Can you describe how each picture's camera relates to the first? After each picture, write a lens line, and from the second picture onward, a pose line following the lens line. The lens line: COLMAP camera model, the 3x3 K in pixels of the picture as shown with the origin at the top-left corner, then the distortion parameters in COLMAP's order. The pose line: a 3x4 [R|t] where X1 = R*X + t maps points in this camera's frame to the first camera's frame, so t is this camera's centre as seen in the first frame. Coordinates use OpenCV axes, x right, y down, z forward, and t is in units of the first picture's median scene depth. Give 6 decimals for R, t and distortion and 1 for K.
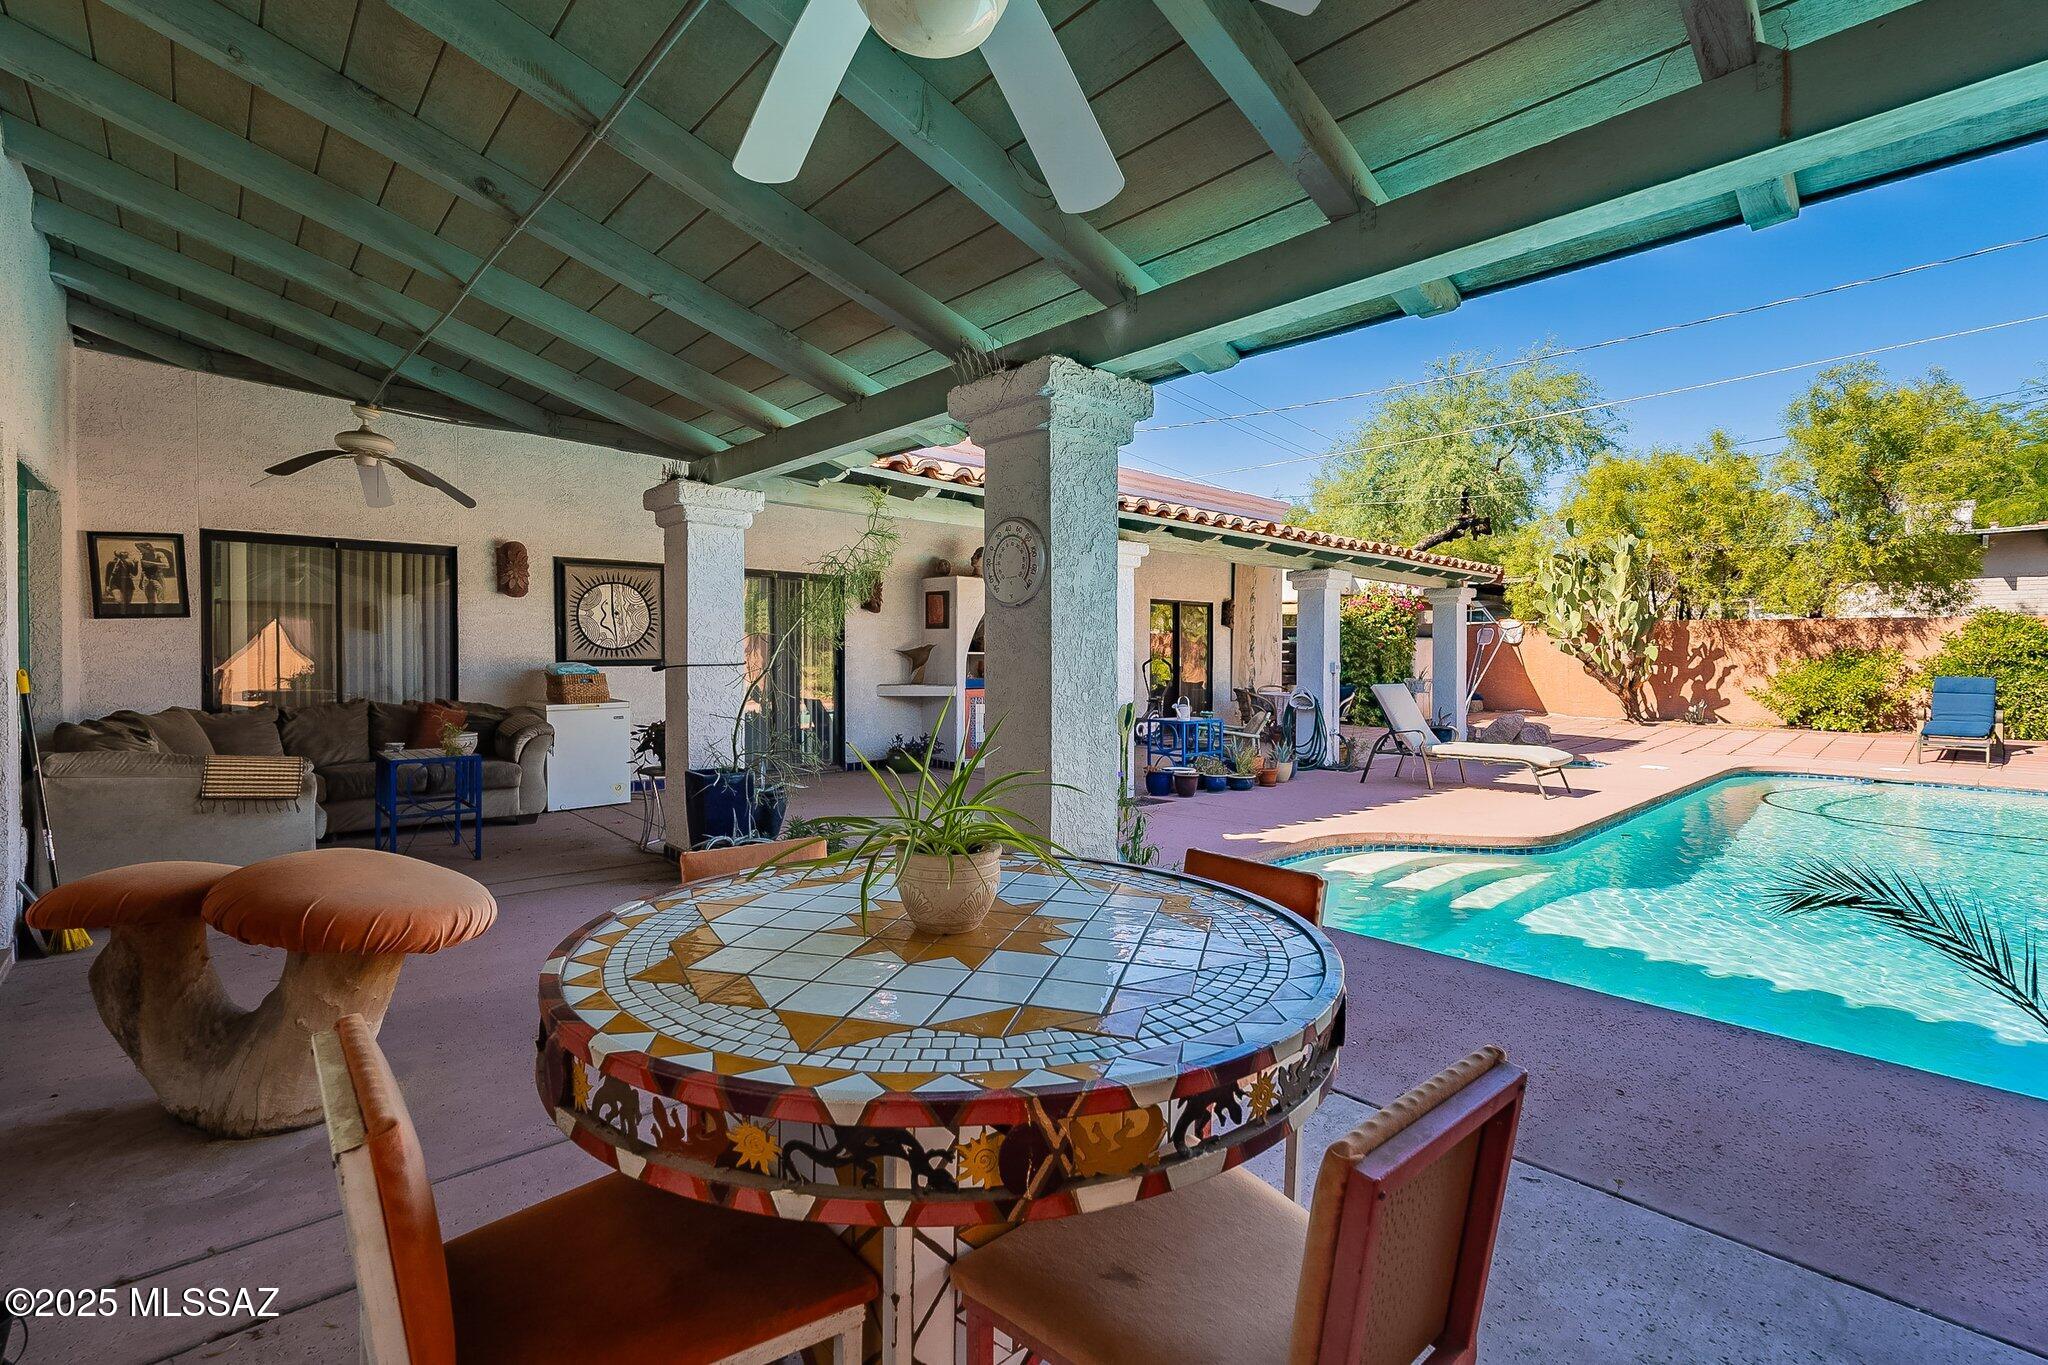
lens RADIAL K [[911.1, 0, 1025.1], [0, 911.1, 670.5], [0, 0, 1]] dist [-0.000598, -0.000159]
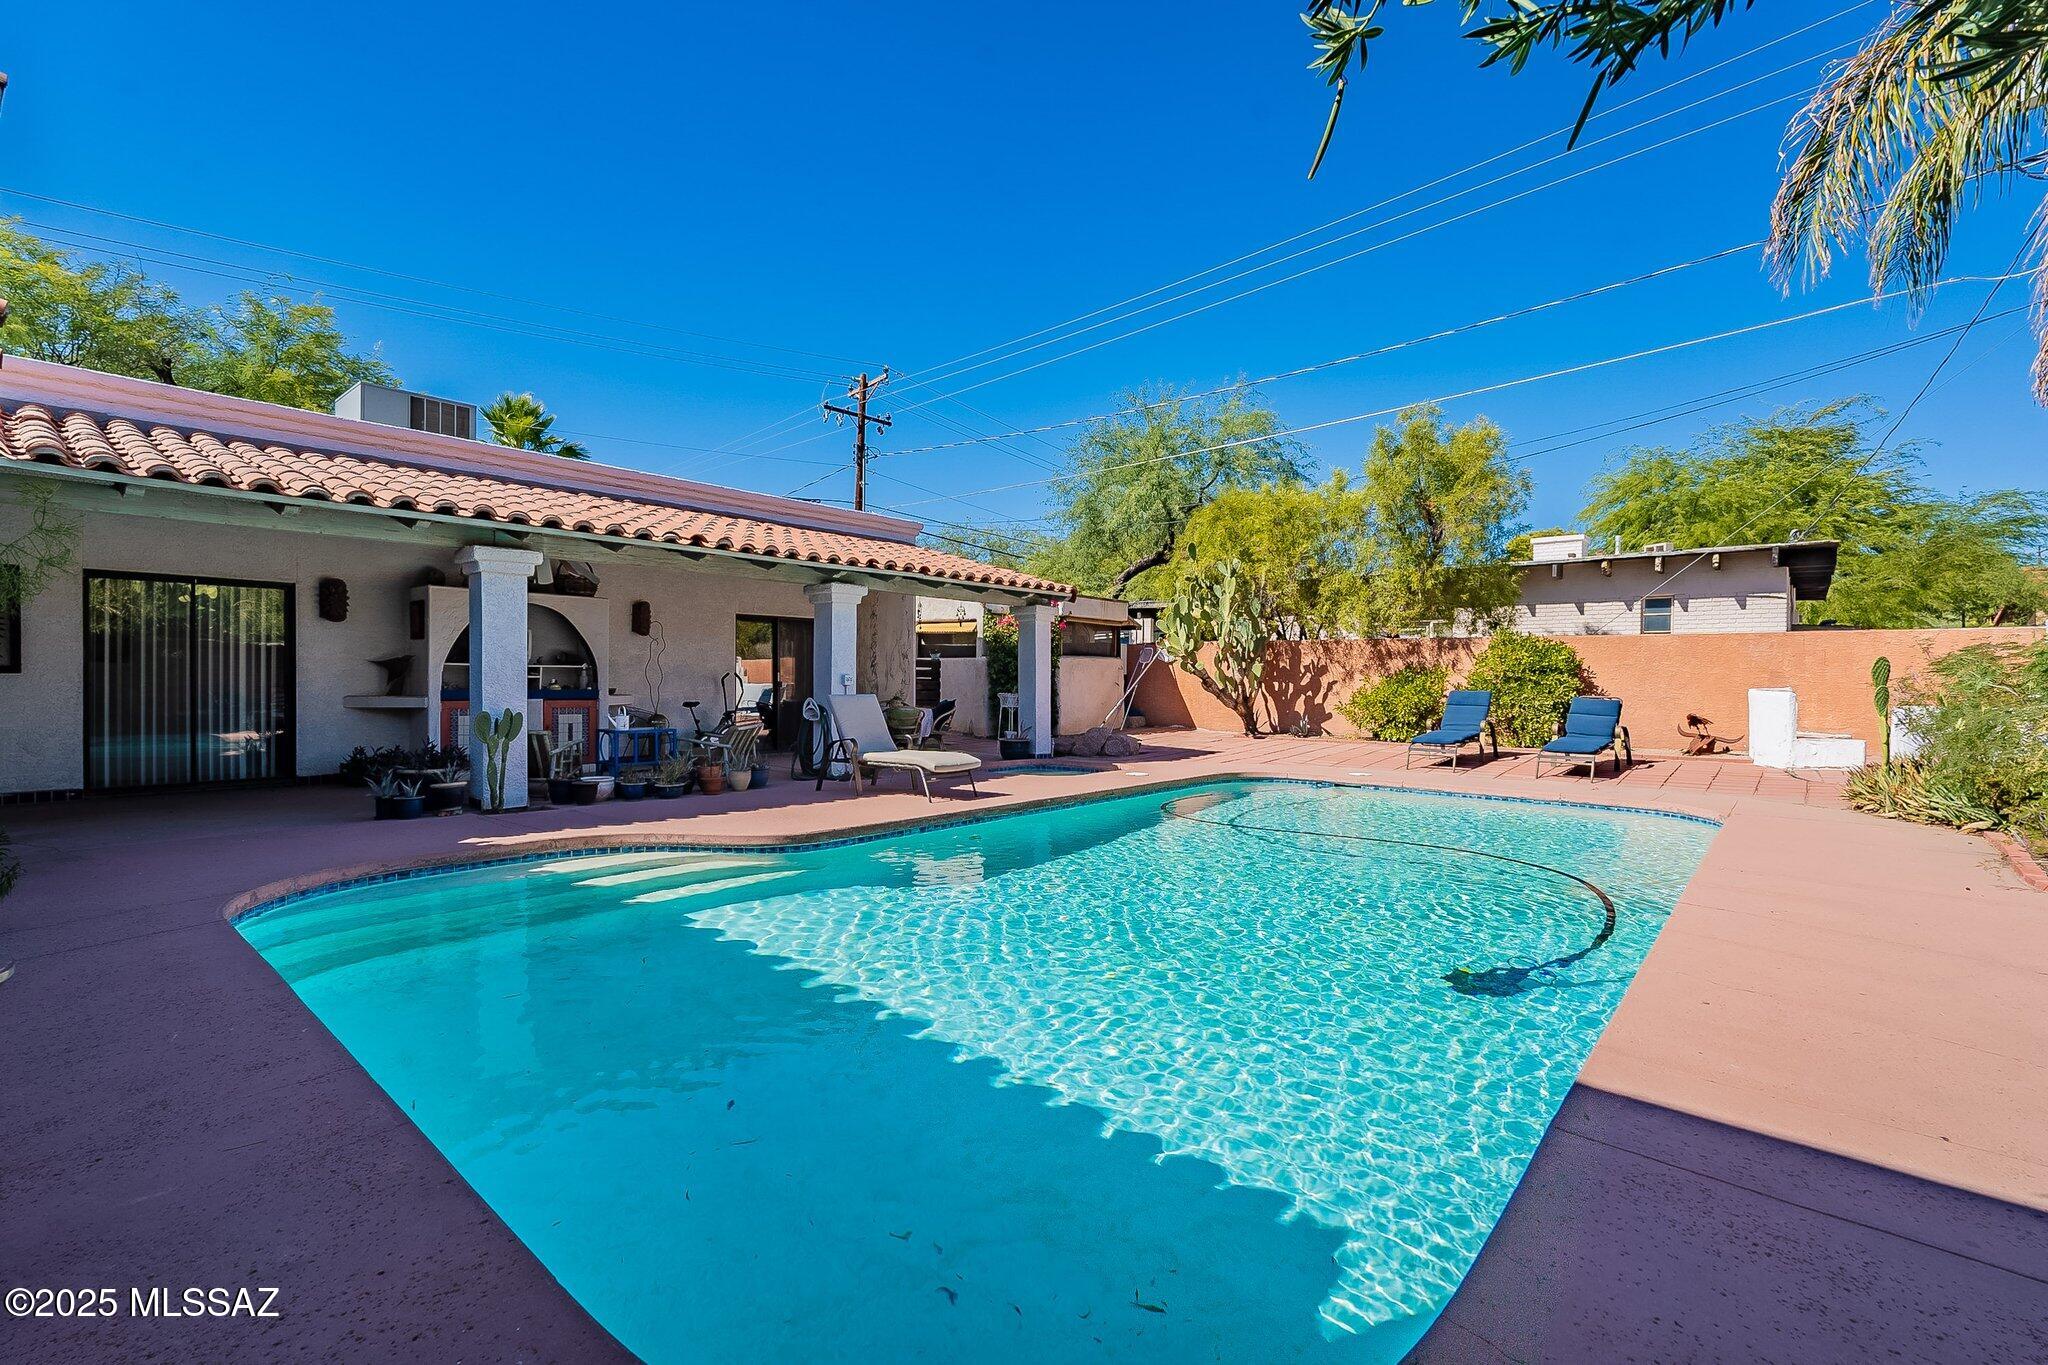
lens RADIAL K [[900.7, 0, 1024.0], [0, 900.7, 682.5], [0, 0, 1]] dist [0.000277, -0.000105]
pose [[0.994534, 0.001068, 0.104408, 0.329499], [0.000431, 0.999897, -0.014338, 0.010917], [-0.104413, 0.014304, 0.994431, -0.021353]]
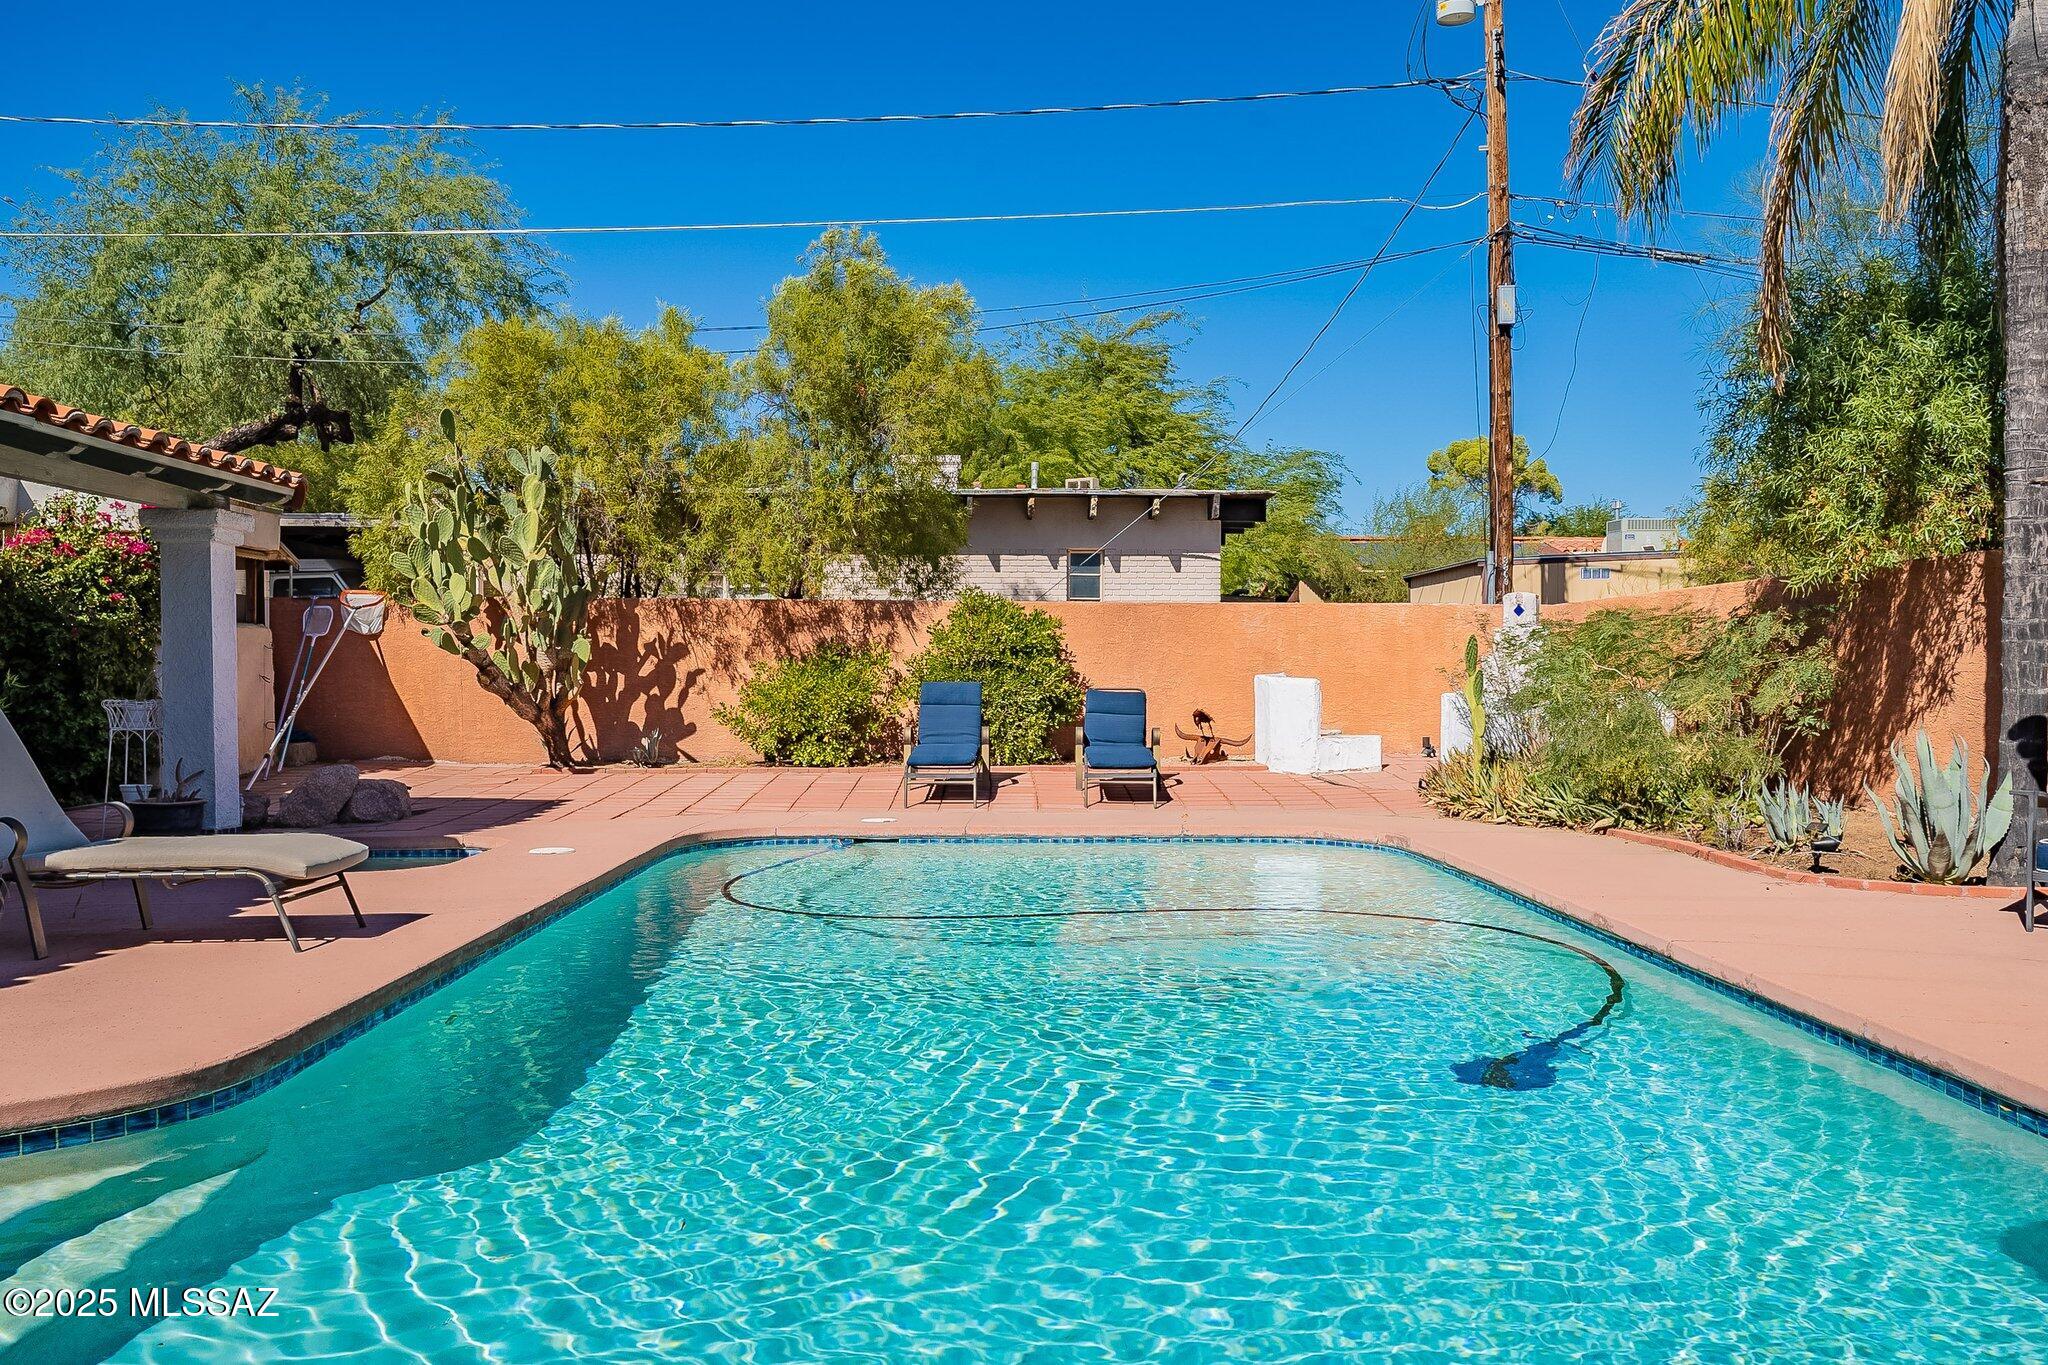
lens RADIAL K [[1542.0, 0, 1024.0], [0, 1542.0, 682.5], [0, 0, 1]] dist [0.000054, 0.001285]
pose [[0.665415, -0.010979, 0.746393, 0.139474], [0.018254, 0.999832, -0.001567, 0.009045], [-0.746250, 0.014667, 0.665504, 0.127000]]
